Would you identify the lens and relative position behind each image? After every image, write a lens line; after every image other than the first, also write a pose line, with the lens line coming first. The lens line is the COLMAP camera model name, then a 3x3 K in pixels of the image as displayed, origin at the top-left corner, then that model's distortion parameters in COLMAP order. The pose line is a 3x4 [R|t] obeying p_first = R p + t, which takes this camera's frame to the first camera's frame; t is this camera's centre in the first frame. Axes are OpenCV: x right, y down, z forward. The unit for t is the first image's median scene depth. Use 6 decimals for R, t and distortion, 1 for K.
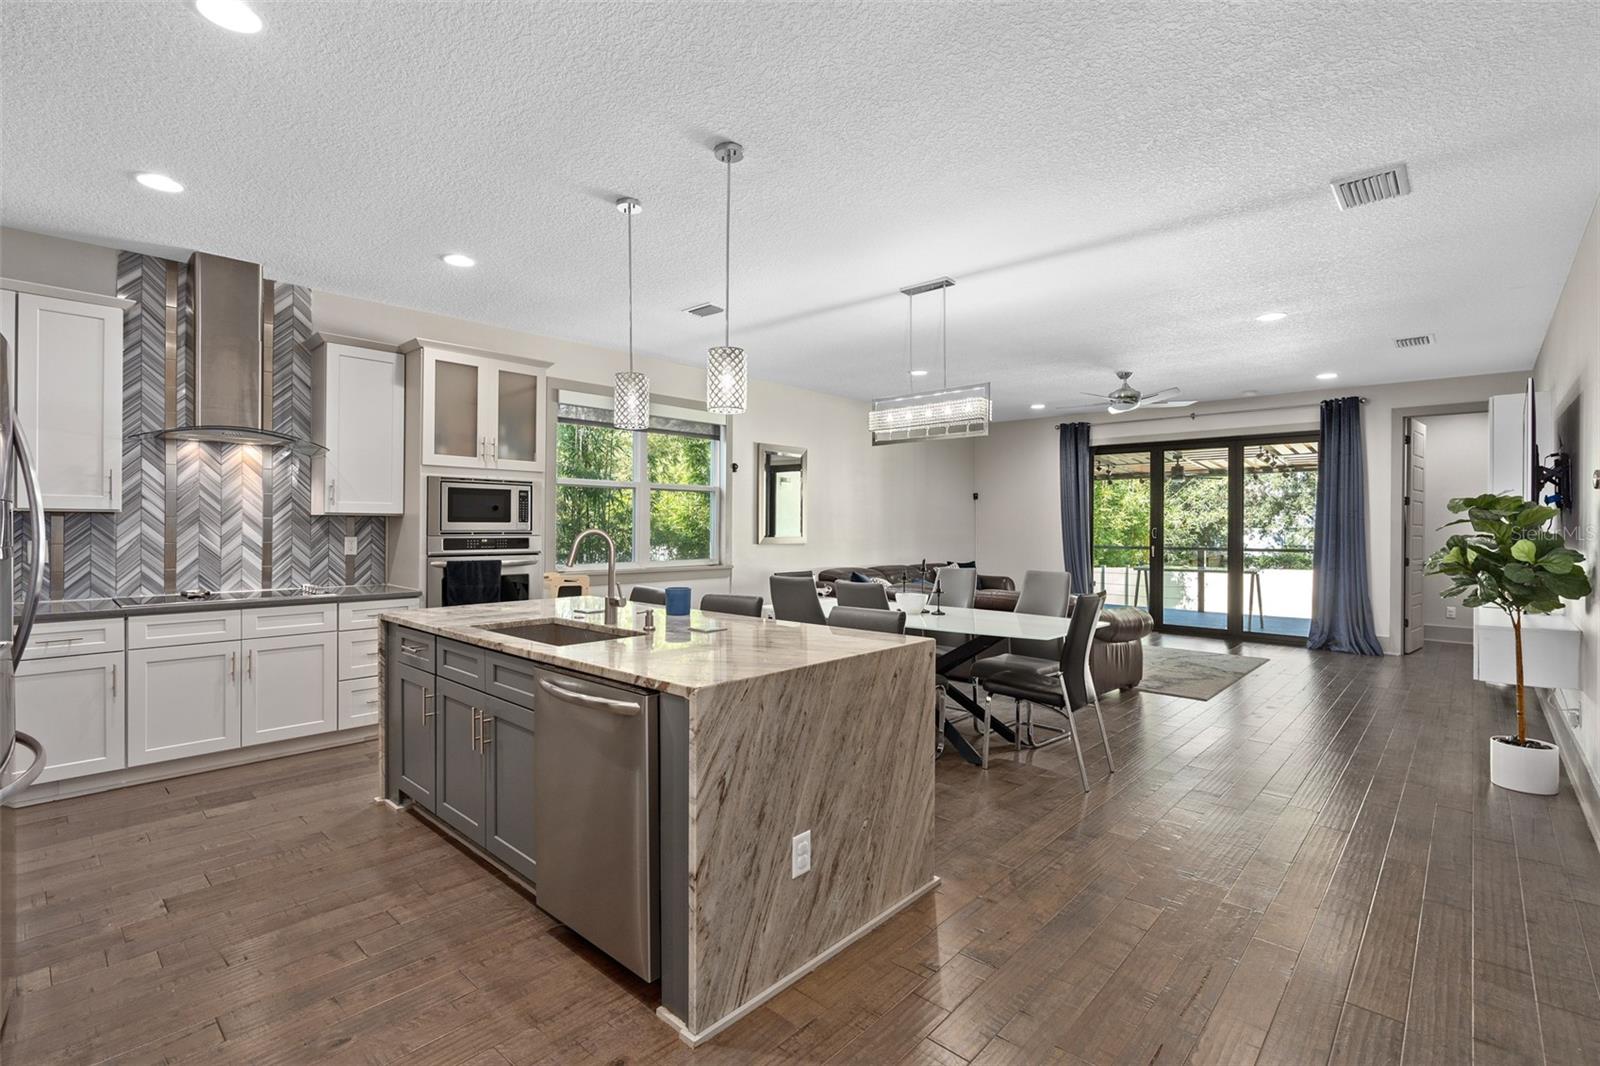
lens RADIAL K [[730.4, 0, 799.5], [0, 730.4, 525.0], [0, 0, 1]] dist [-0.015657, 0.001856]
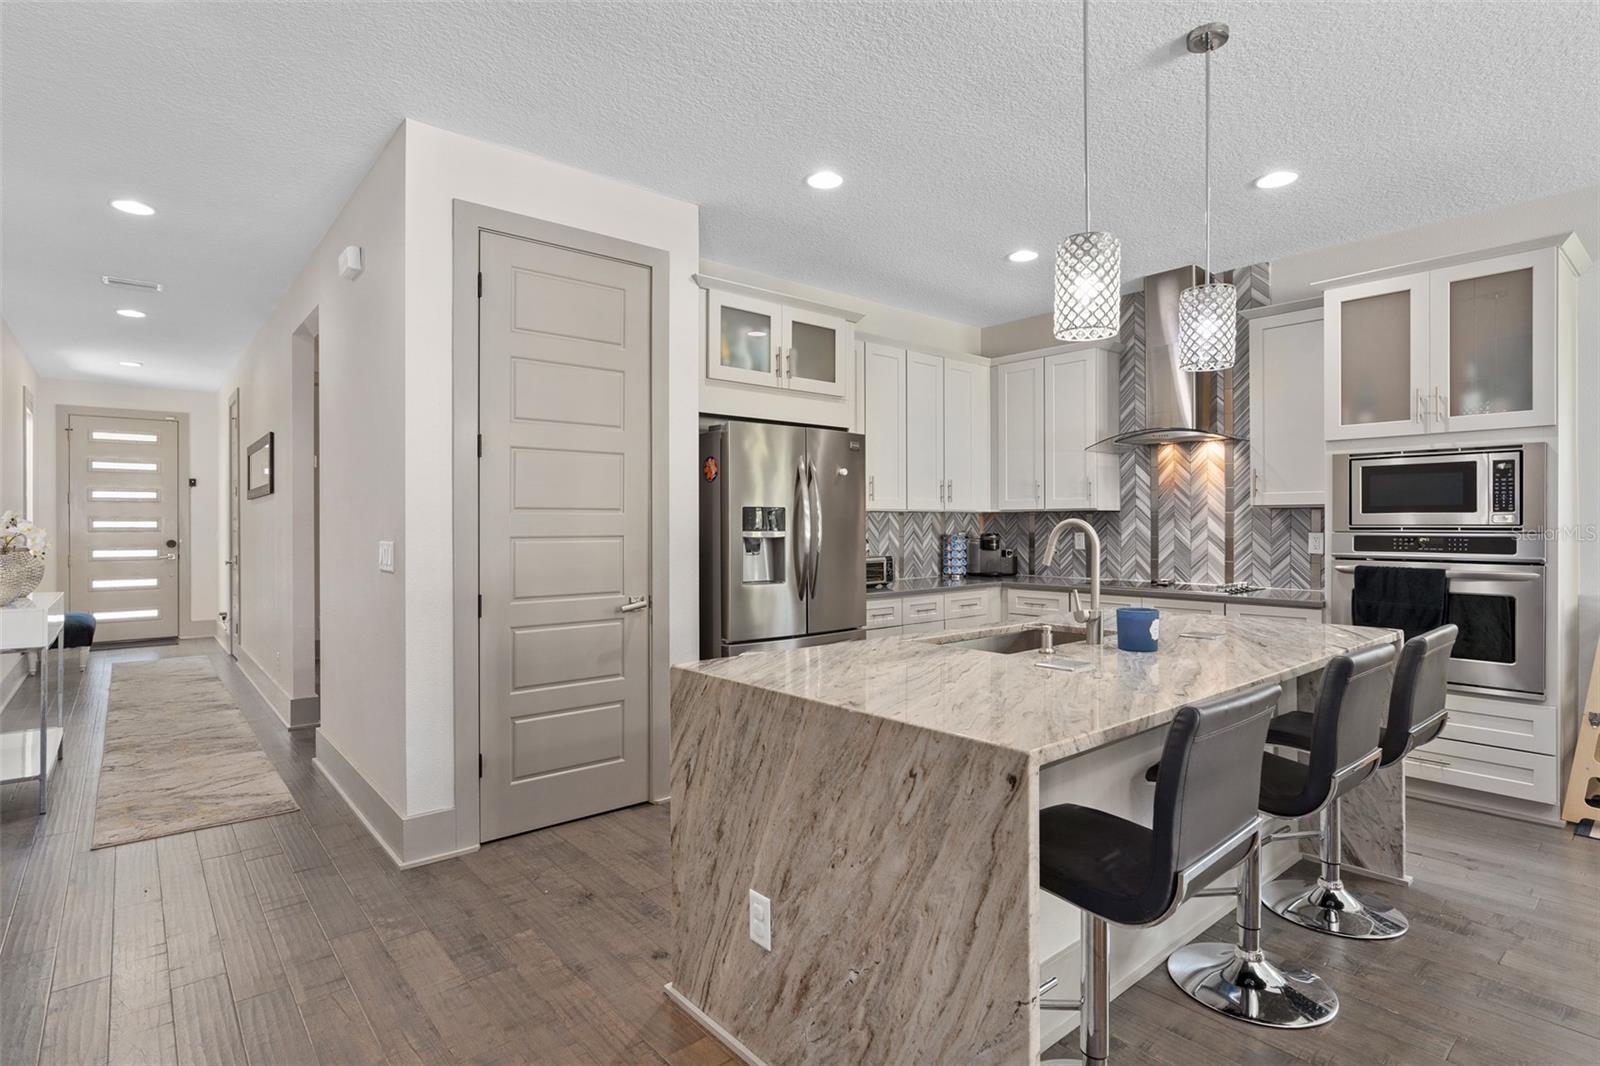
lens RADIAL K [[781.3, 0, 790.1], [0, 781.3, 530.2], [0, 0, 1]] dist [-0.006005, 0.001324]
pose [[-0.122431, 0.003049, -0.992472, 0.376604], [0.004440, 0.999987, 0.002524, 0.008519], [0.992467, -0.004098, -0.122442, 0.502965]]
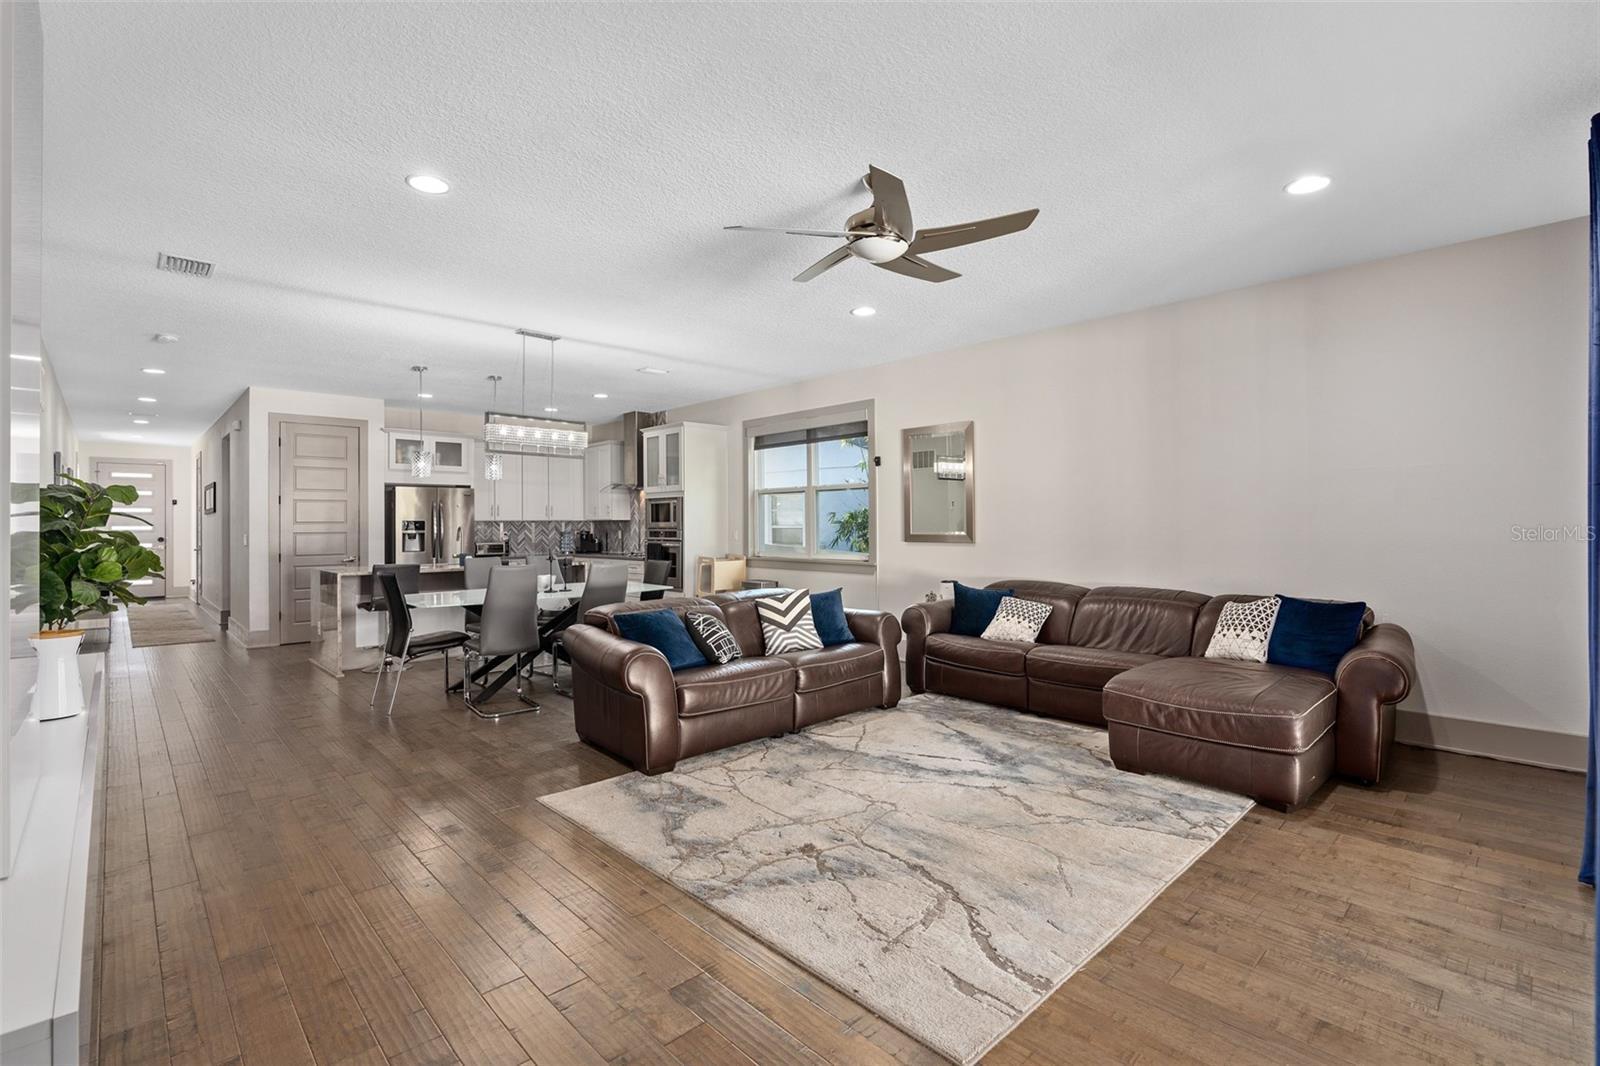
lens RADIAL K [[730.4, 0, 789.0], [0, 730.4, 525.4], [0, 0, 1]] dist [-0.015657, 0.001856]
pose [[-0.072118, -0.002311, -0.997393, 1.360125], [0.008460, 0.999960, -0.002929, 0.012412], [0.997360, -0.008649, -0.072096, 1.468576]]
